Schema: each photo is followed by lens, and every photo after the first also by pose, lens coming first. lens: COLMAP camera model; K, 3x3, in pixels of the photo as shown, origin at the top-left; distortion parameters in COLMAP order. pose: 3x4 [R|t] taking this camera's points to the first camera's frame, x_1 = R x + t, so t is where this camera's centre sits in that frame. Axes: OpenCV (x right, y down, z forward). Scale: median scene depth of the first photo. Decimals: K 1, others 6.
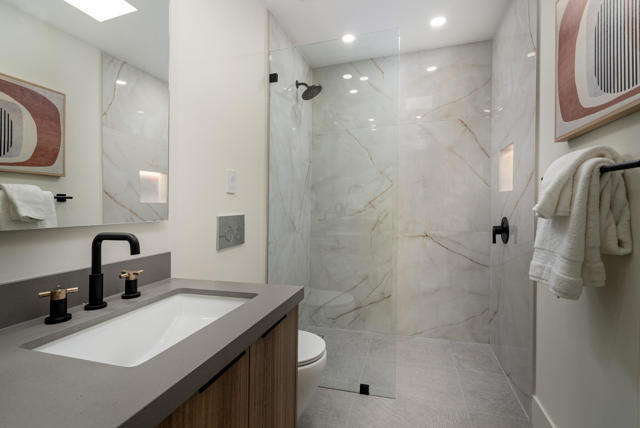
lens RADIAL K [[303.8, 0, 320.0], [0, 303.8, 214.0], [0, 0, 1]] dist [-0.000172, 0.000004]
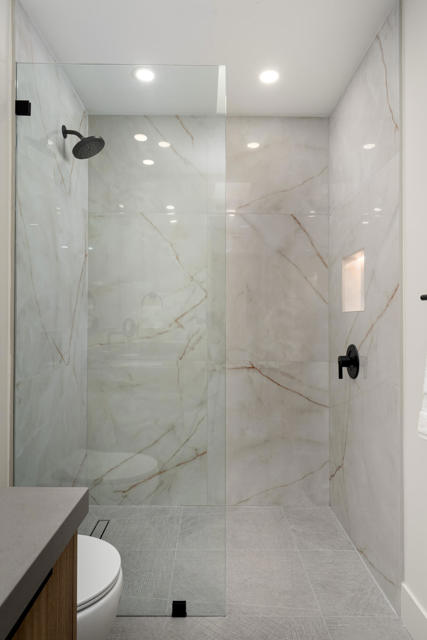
lens RADIAL K [[378.4, 0, 212.7], [0, 378.4, 354.3], [0, 0, 1]] dist [0.004764, 0.001408]
pose [[0.954356, 0.001852, 0.298666, -0.018339], [-0.019257, 0.998282, 0.055342, -0.009274], [-0.298050, -0.058567, 0.952752, 0.145201]]
